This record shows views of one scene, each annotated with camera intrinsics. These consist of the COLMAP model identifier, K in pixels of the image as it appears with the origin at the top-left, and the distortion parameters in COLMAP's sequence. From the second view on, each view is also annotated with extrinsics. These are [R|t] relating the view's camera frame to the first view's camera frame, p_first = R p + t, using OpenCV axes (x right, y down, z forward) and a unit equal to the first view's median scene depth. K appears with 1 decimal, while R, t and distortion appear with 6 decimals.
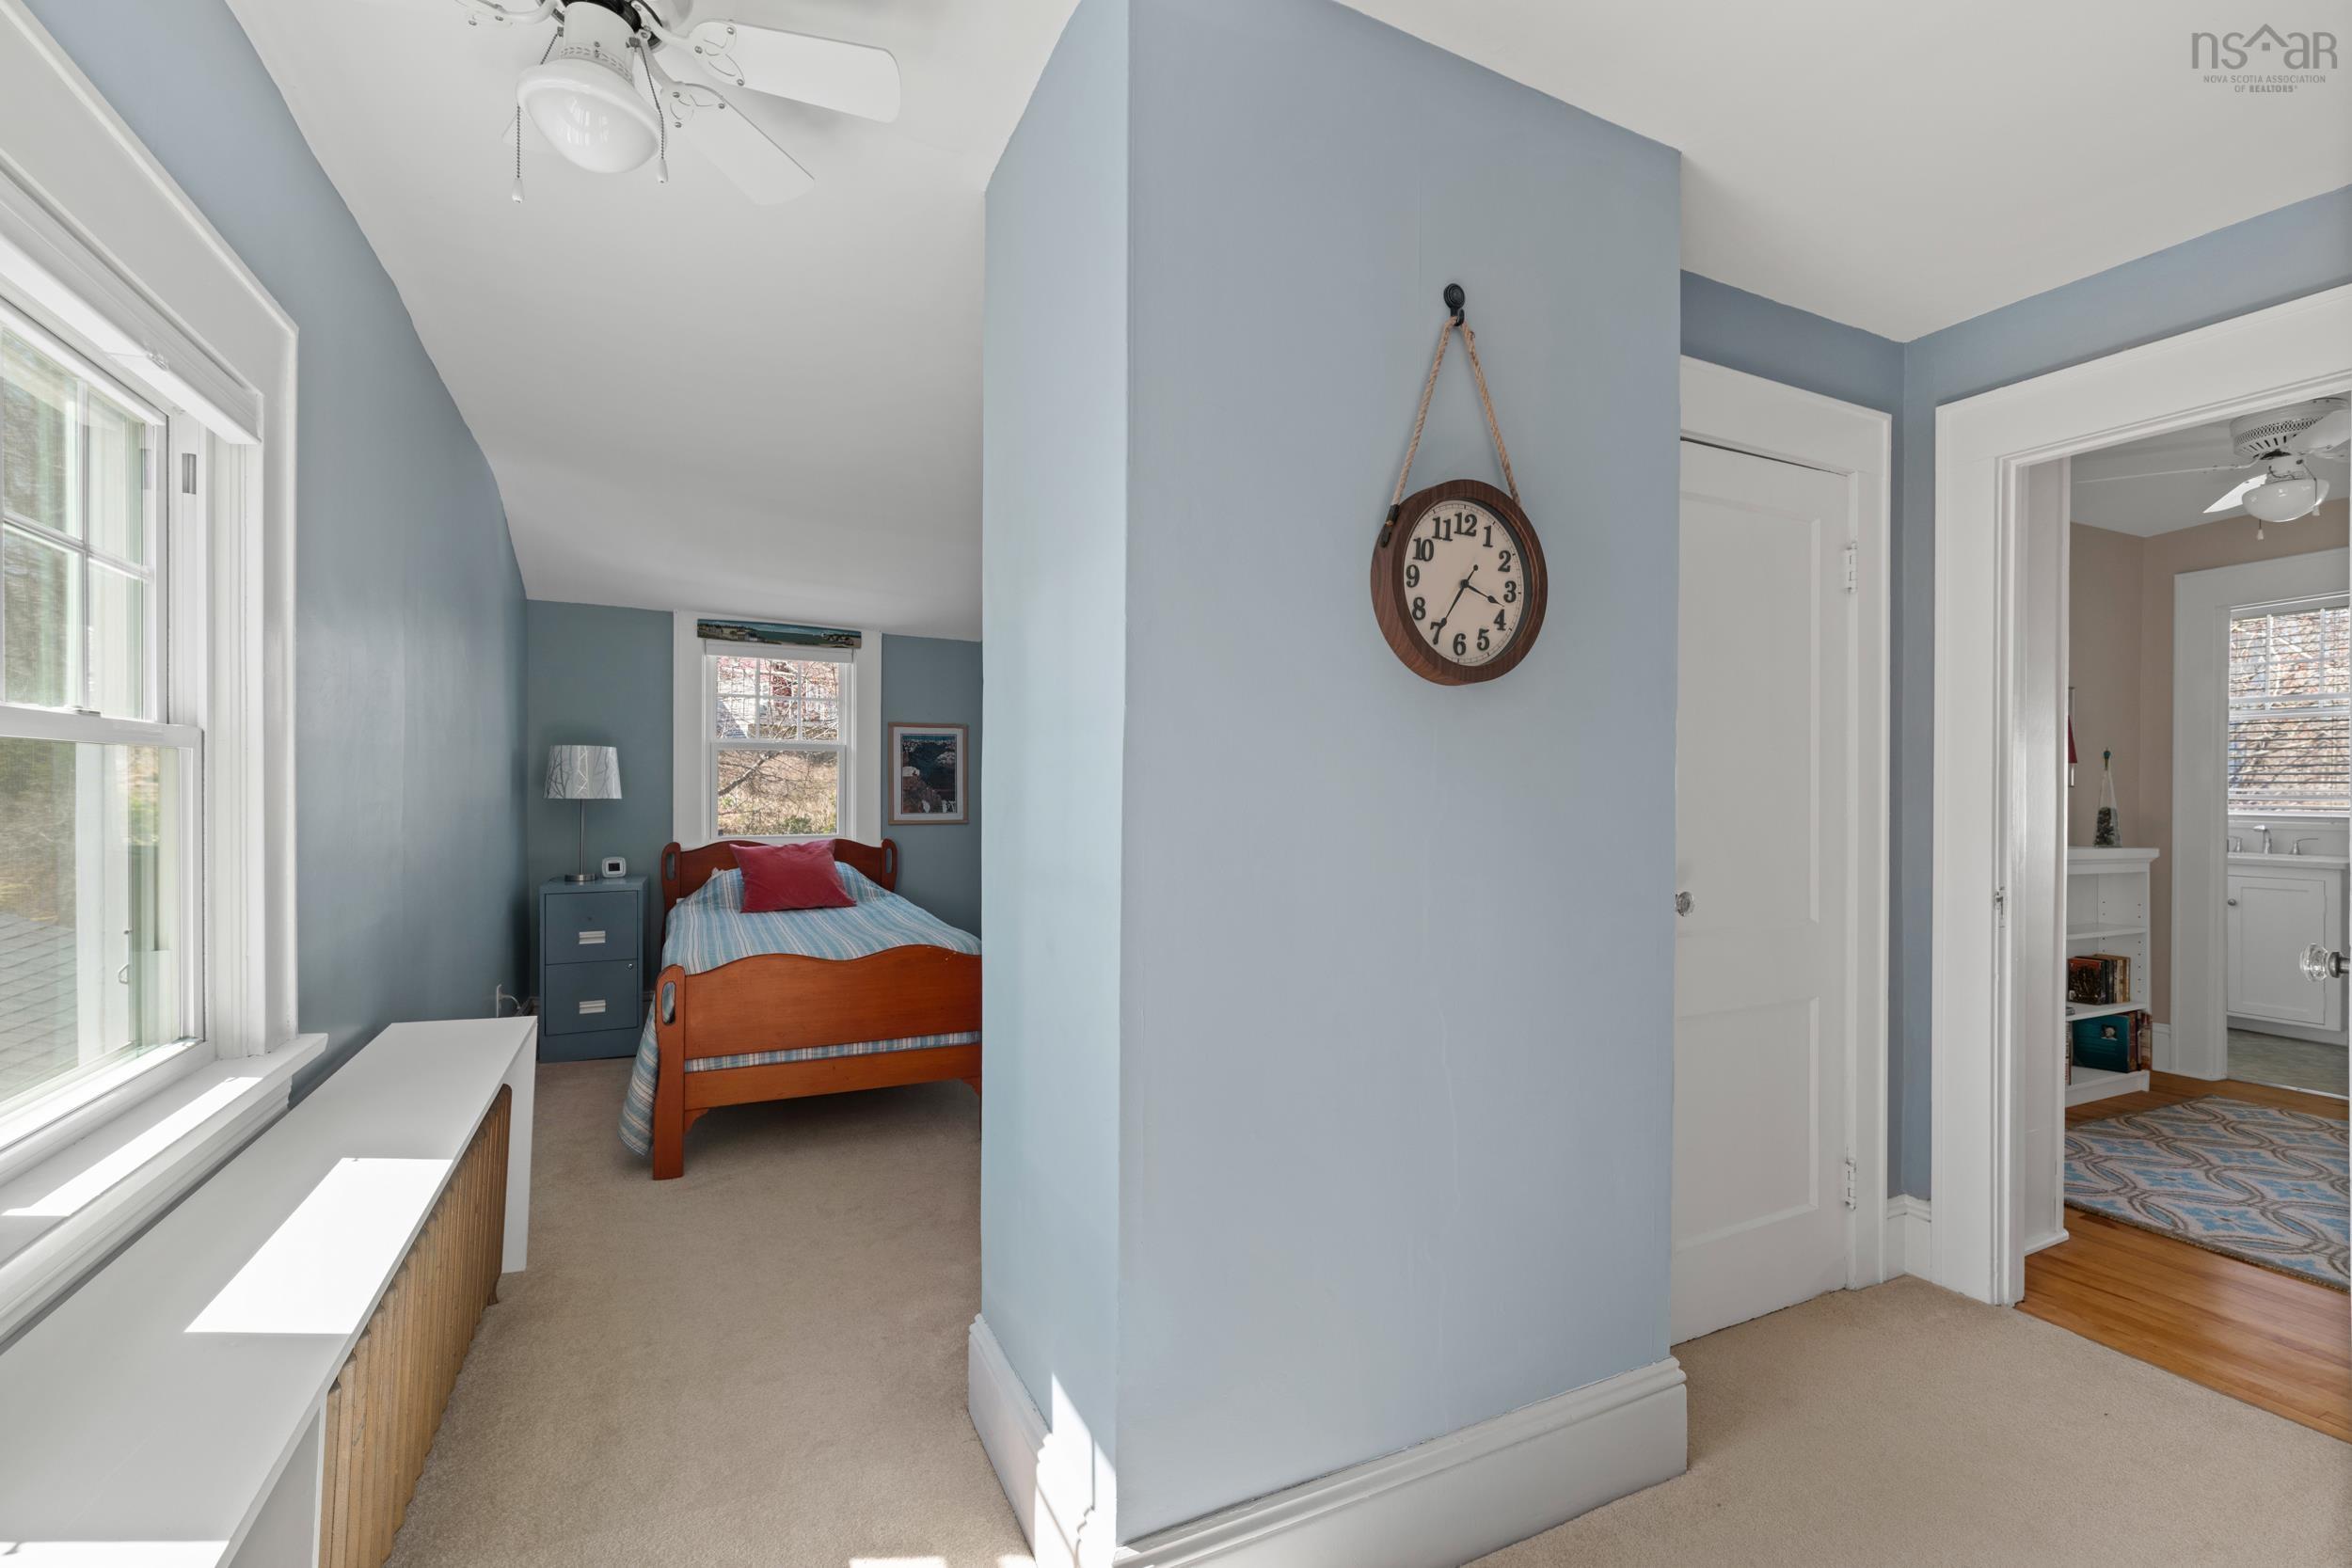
lens RADIAL K [[1009.7, 0, 1171.6], [0, 1009.7, 790.1], [0, 0, 1]] dist [-0.004035, -0.000064]
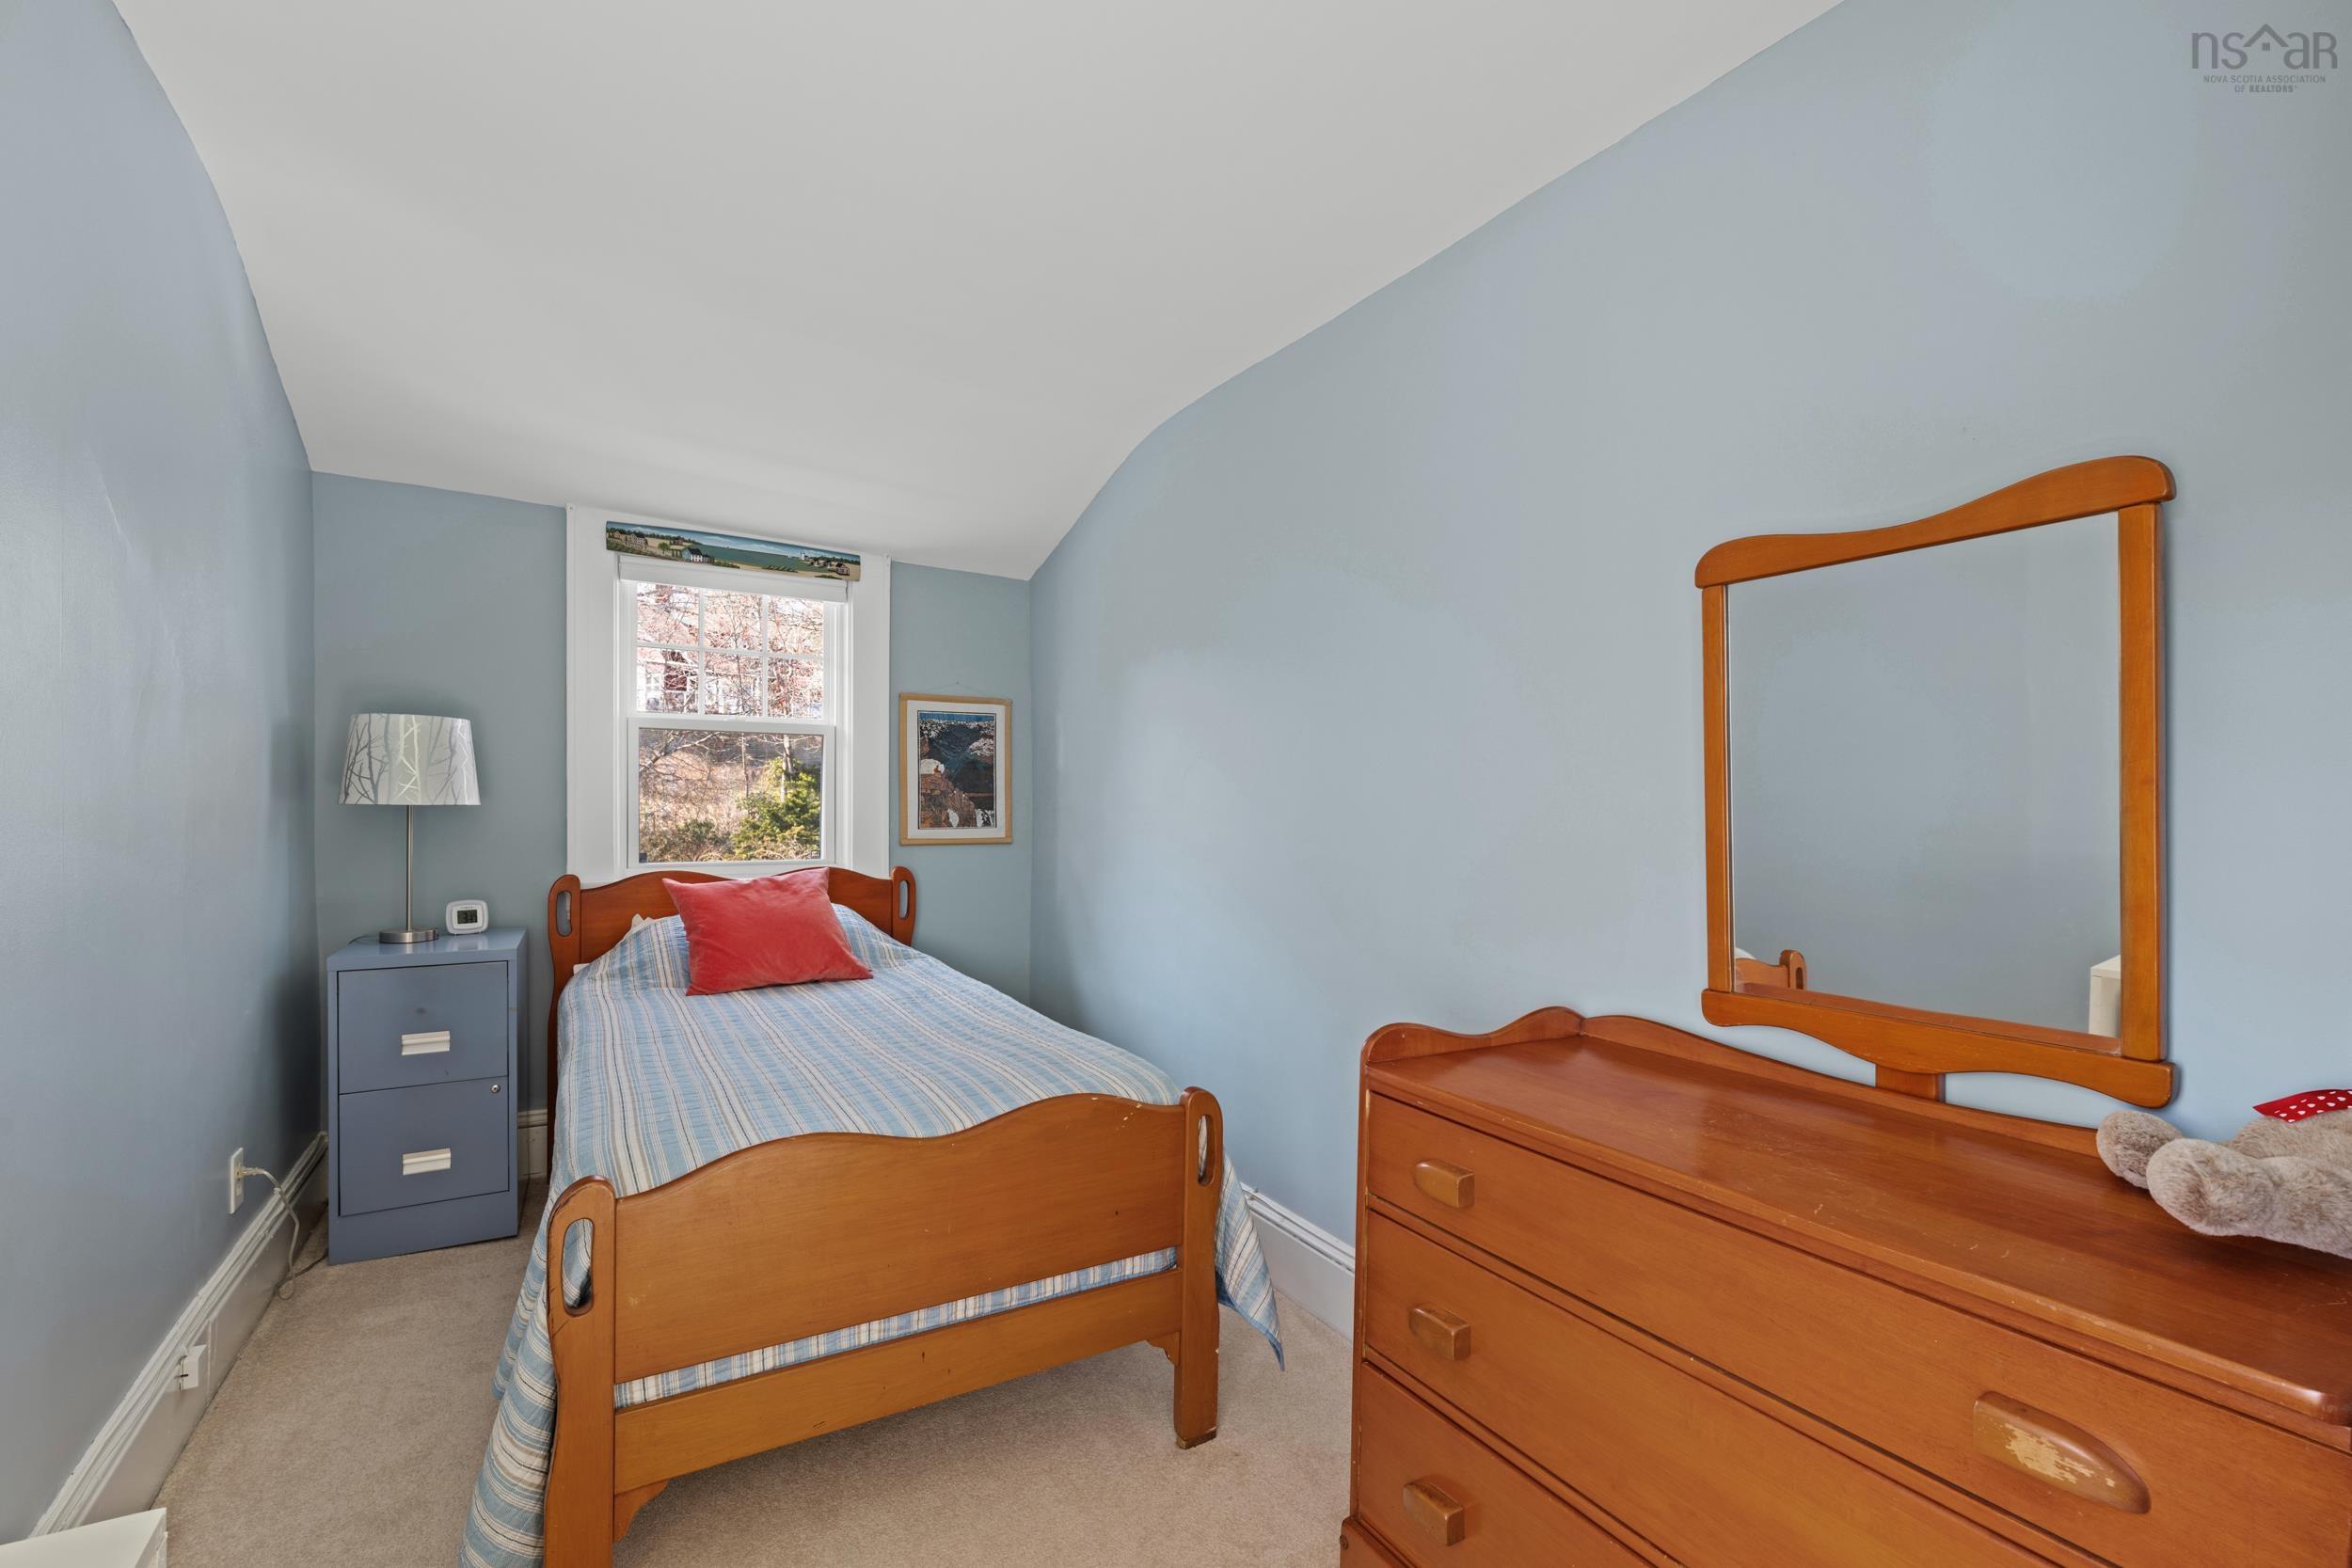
lens RADIAL K [[1009.7, 0, 1163.8], [0, 1009.7, 816.8], [0, 0, 1]] dist [-0.004035, -0.000064]
pose [[0.996212, 0.006865, 0.086690, -0.190205], [-0.008811, 0.999717, 0.022088, -0.001300], [-0.086514, -0.022768, 0.995990, 0.364943]]
